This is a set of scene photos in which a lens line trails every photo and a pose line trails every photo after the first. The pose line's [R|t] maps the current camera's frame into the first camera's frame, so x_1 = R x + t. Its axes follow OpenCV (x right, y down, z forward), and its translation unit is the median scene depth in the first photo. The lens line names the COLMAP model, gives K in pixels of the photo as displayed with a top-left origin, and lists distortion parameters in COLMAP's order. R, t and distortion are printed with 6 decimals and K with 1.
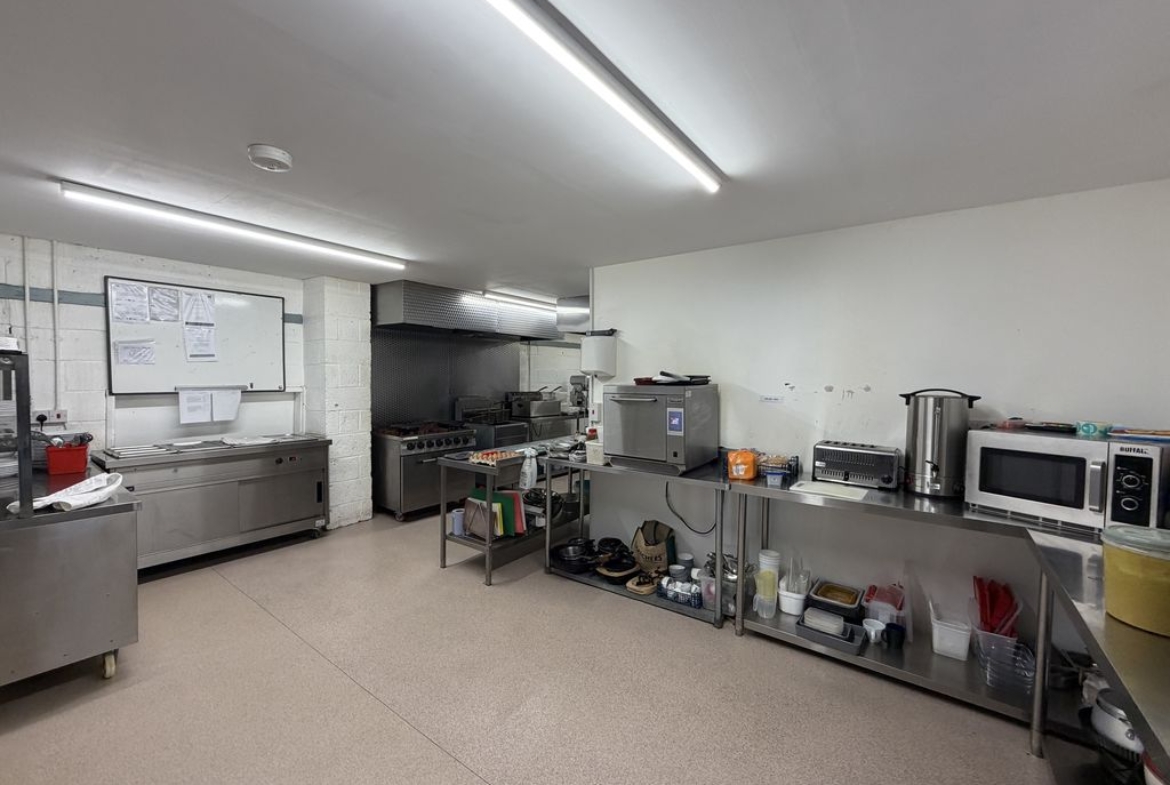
lens RADIAL K [[472.8, 0, 580.4], [0, 472.8, 390.4], [0, 0, 1]] dist [-0.001839, 0.000384]
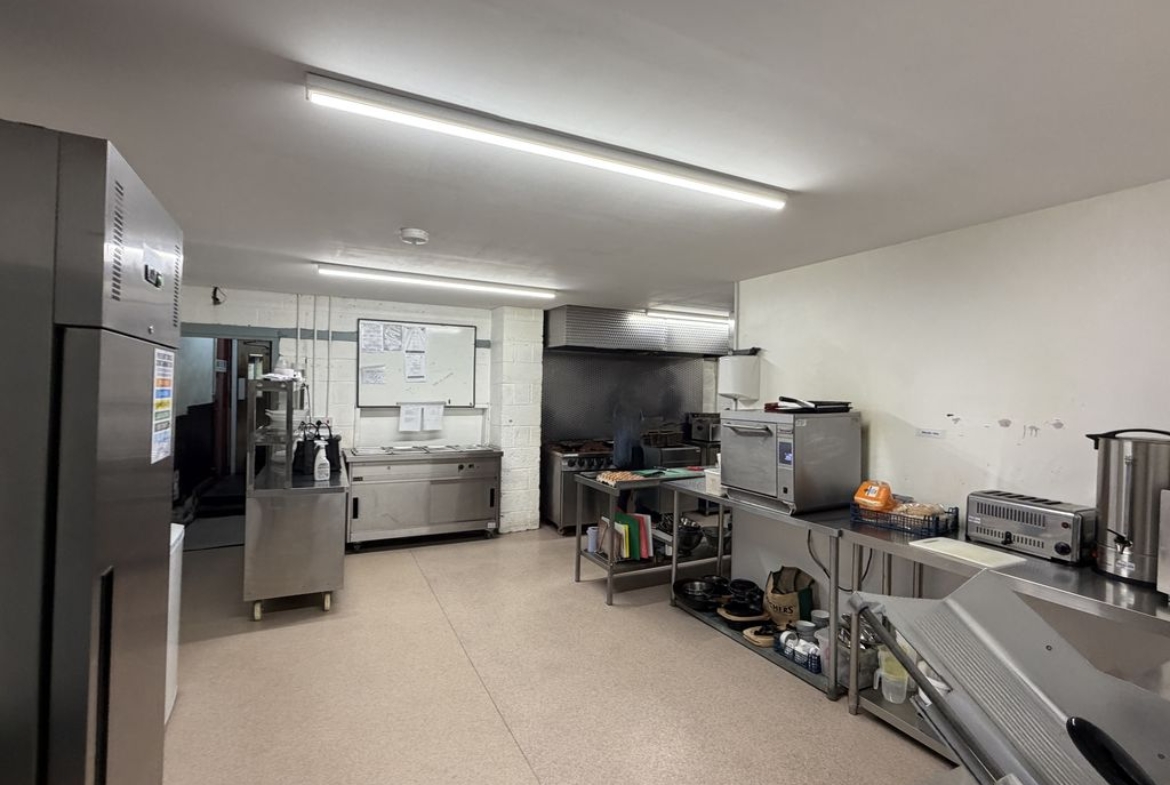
lens RADIAL K [[524.6, 0, 562.8], [0, 524.6, 387.5], [0, 0, 1]] dist [-0.002863, 0.002626]
pose [[0.890987, 0.006759, -0.453978, 0.204448], [-0.025186, 0.999085, -0.034556, -0.010263], [0.453330, 0.042223, 0.890342, -0.059817]]
